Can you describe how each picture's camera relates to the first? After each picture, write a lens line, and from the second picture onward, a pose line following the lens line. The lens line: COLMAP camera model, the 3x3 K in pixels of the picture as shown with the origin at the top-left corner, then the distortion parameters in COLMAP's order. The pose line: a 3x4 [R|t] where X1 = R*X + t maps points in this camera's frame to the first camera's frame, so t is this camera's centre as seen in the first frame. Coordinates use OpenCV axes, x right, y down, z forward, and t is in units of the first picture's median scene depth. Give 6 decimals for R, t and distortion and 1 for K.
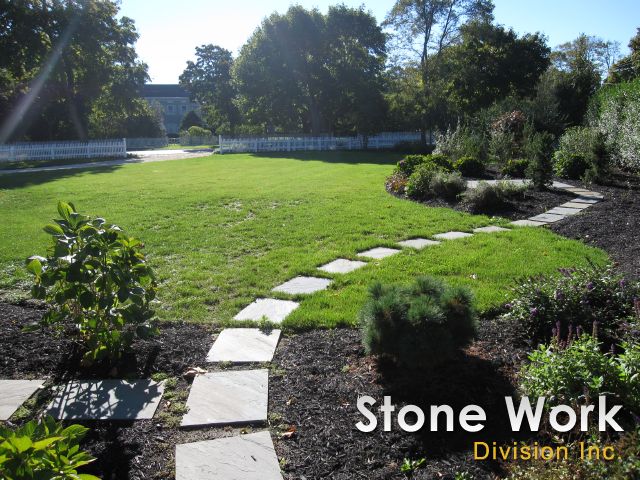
lens RADIAL K [[515.5, 0, 320.0], [0, 515.5, 240.0], [0, 0, 1]] dist [-0.053050, 0.002310]
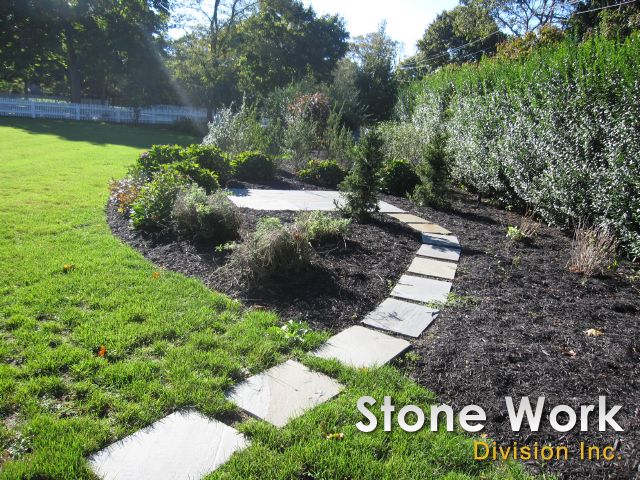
lens RADIAL K [[515.5, 0, 320.0], [0, 515.5, 240.0], [0, 0, 1]] dist [-0.053050, 0.002310]
pose [[0.922204, 0.010176, 0.386570, 0.042272], [-0.026267, 0.998993, 0.036365, -0.028225], [-0.385811, -0.043690, 0.921543, 0.130047]]
